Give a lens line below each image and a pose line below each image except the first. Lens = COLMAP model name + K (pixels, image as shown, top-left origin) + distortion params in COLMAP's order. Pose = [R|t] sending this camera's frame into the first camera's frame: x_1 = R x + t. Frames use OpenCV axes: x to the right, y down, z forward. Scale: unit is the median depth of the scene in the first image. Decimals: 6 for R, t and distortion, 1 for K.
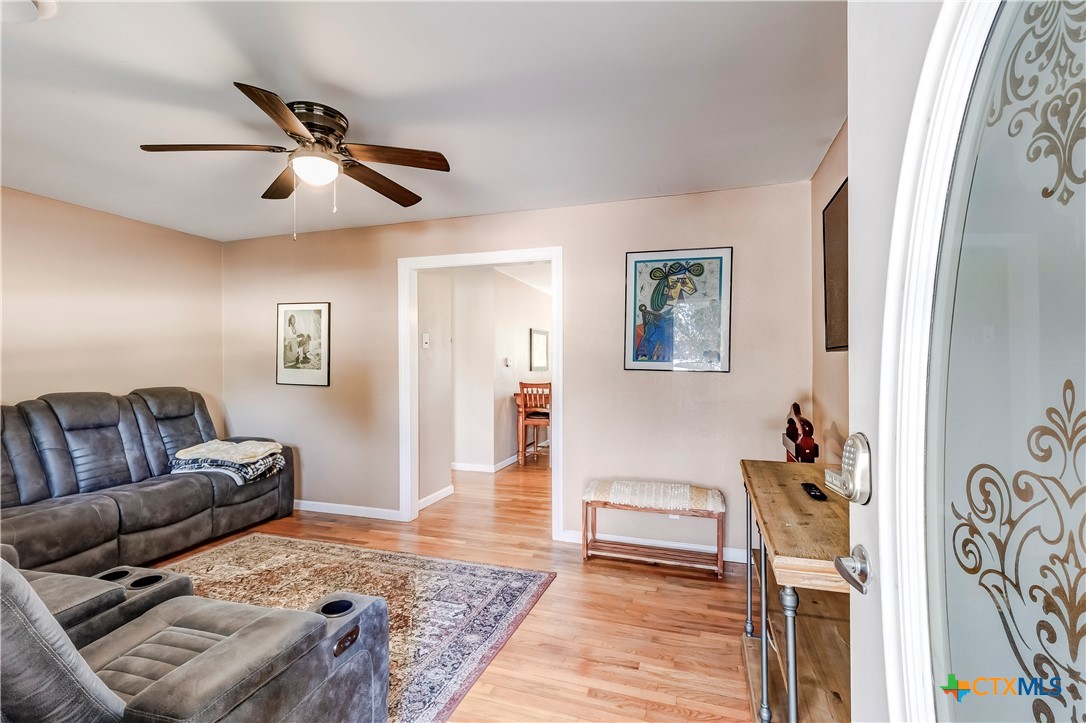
lens RADIAL K [[489.6, 0, 540.3], [0, 489.6, 364.6], [0, 0, 1]] dist [0.000601, 0.000126]
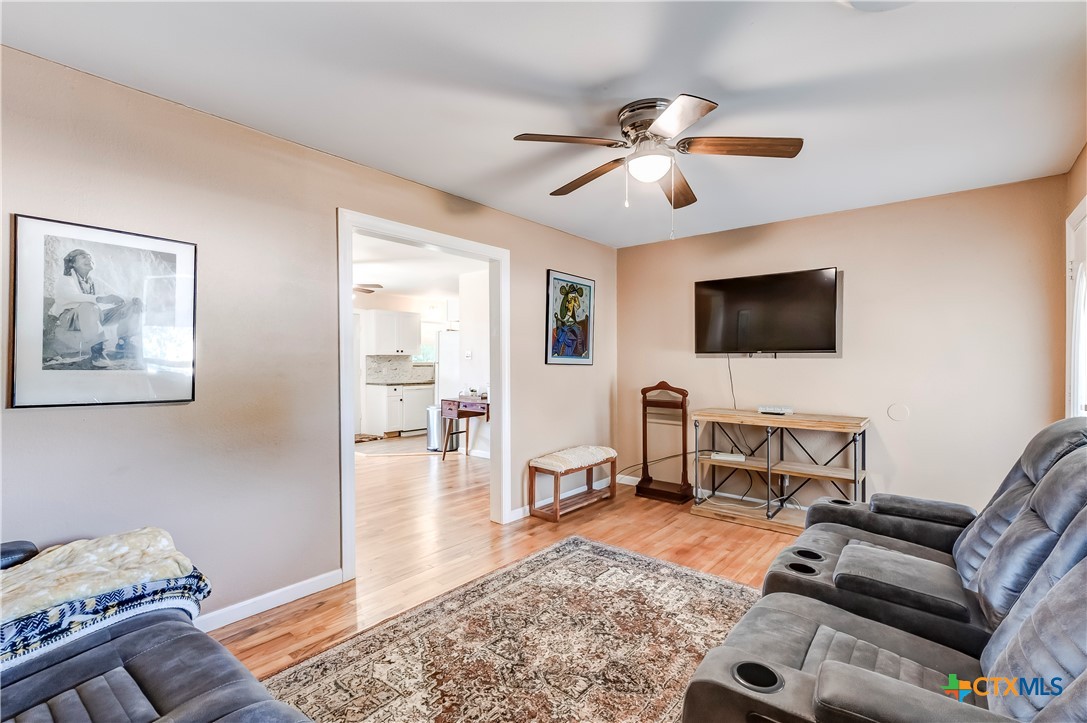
lens RADIAL K [[497.7, 0, 546.6], [0, 497.7, 364.2], [0, 0, 1]] dist [0.004980, 0.001041]
pose [[0.359242, -0.009533, 0.933196, -1.017886], [-0.000323, 0.999946, 0.010339, -0.002157], [-0.933244, -0.004015, 0.359219, 0.563408]]
